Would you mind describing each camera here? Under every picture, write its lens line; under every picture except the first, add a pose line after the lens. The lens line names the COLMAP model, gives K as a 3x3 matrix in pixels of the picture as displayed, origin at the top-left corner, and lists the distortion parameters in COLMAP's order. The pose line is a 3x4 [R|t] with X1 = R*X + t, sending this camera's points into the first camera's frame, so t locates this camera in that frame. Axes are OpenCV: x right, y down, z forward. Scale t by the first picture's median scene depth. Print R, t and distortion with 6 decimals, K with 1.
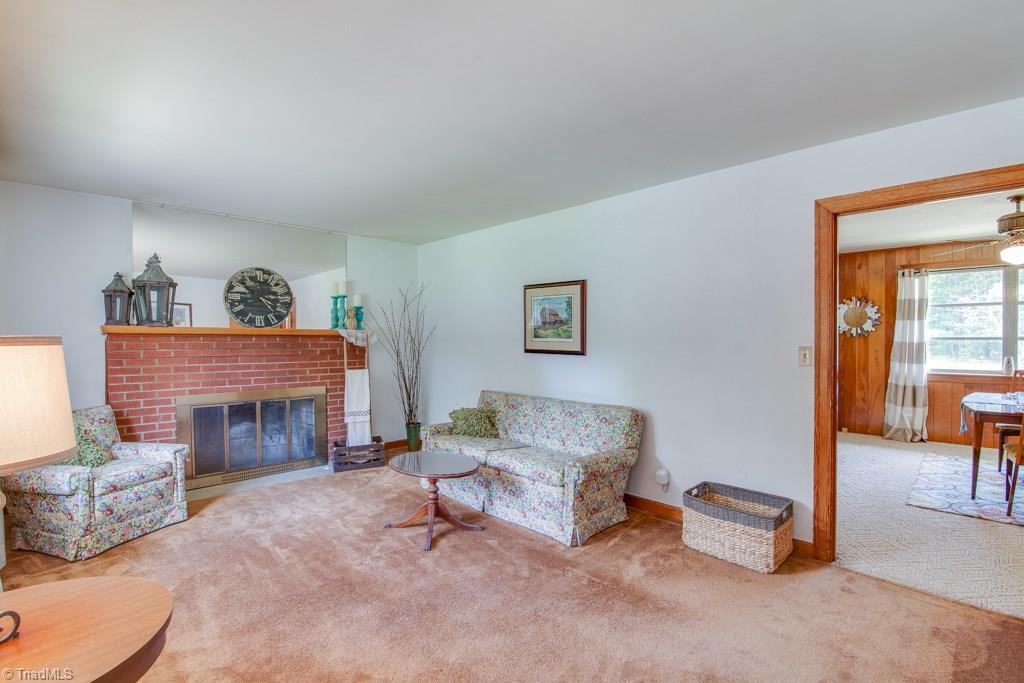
lens RADIAL K [[471.1, 0, 517.8], [0, 471.1, 343.9], [0, 0, 1]] dist [-0.010198, -0.006256]
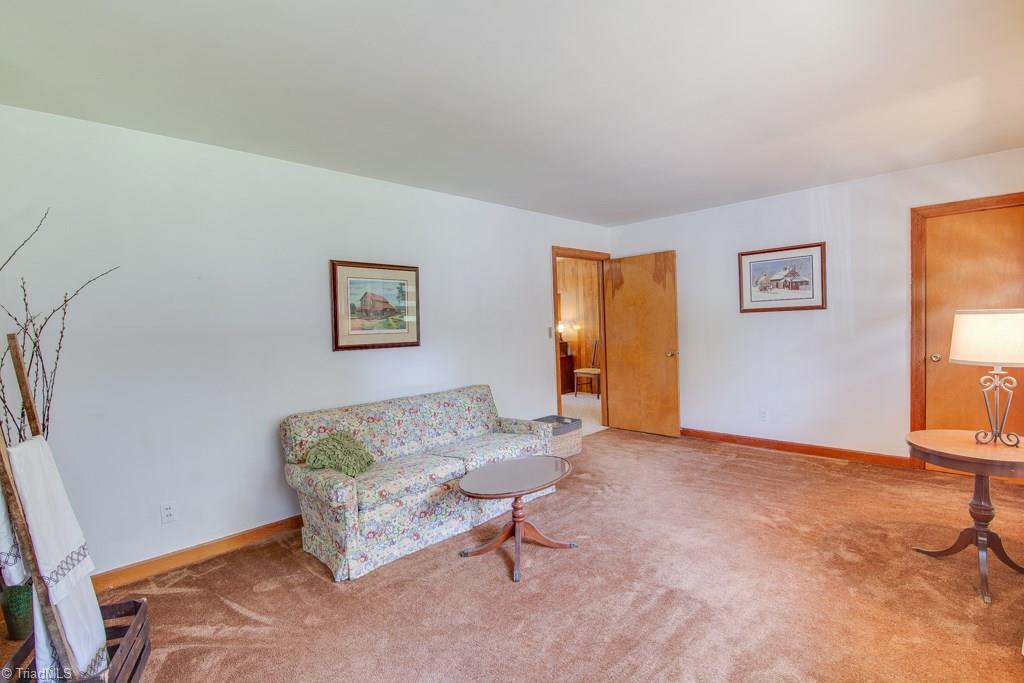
lens RADIAL K [[471.1, 0, 517.8], [0, 471.1, 343.9], [0, 0, 1]] dist [-0.010198, -0.006256]
pose [[-0.018107, -0.045466, 0.998802, -0.742036], [0.048567, 0.997746, 0.046299, -0.013082], [-0.998656, 0.049348, -0.015858, 0.734943]]
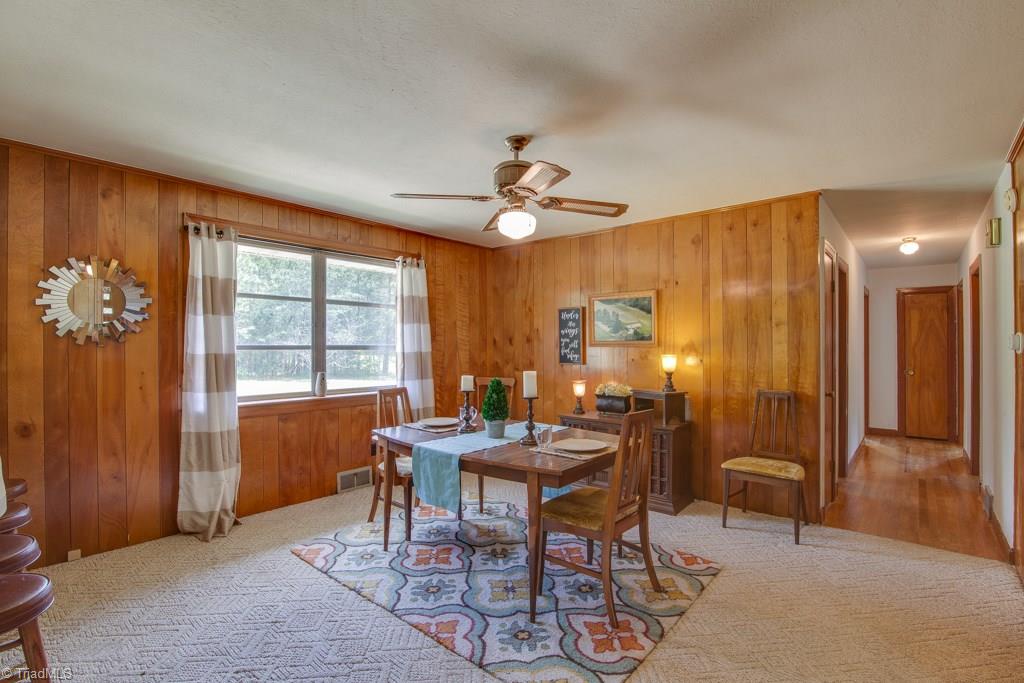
lens RADIAL K [[471.1, 0, 517.8], [0, 471.1, 343.9], [0, 0, 1]] dist [-0.010198, -0.006256]
pose [[-0.088472, 0.009037, 0.996038, 0.325862], [0.013029, 0.999884, -0.007915, -0.008140], [-0.995993, 0.012277, -0.088580, 0.887861]]
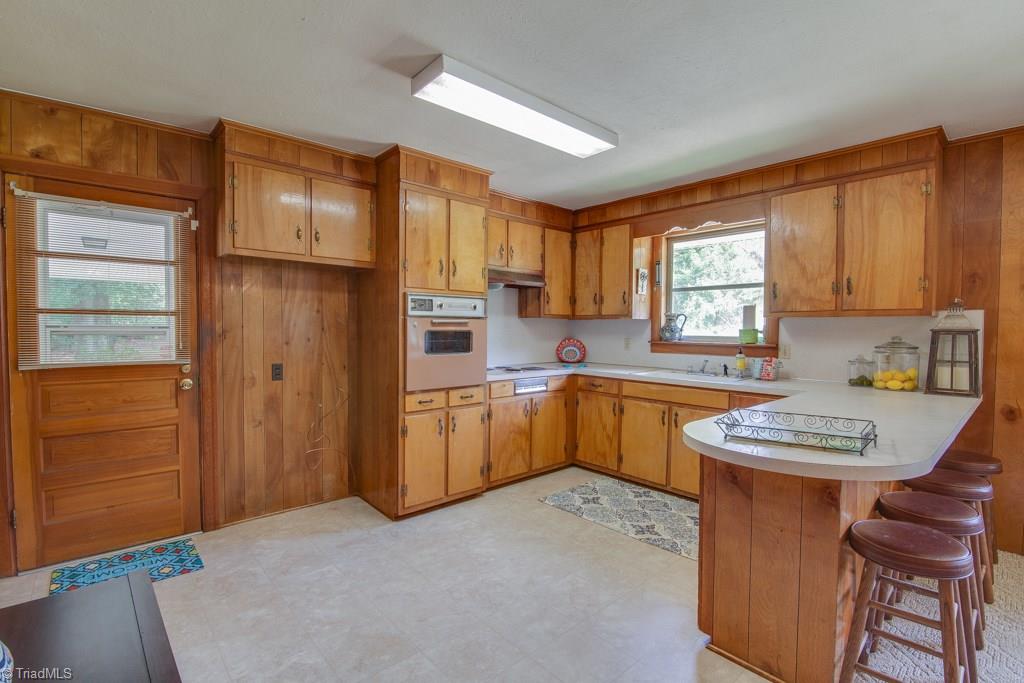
lens RADIAL K [[471.1, 0, 517.8], [0, 471.1, 343.9], [0, 0, 1]] dist [-0.010198, -0.006256]
pose [[0.999102, 0.012746, -0.040416, 0.355055], [-0.011803, 0.999655, 0.023466, -0.007466], [0.040701, -0.022968, 0.998907, 0.844612]]
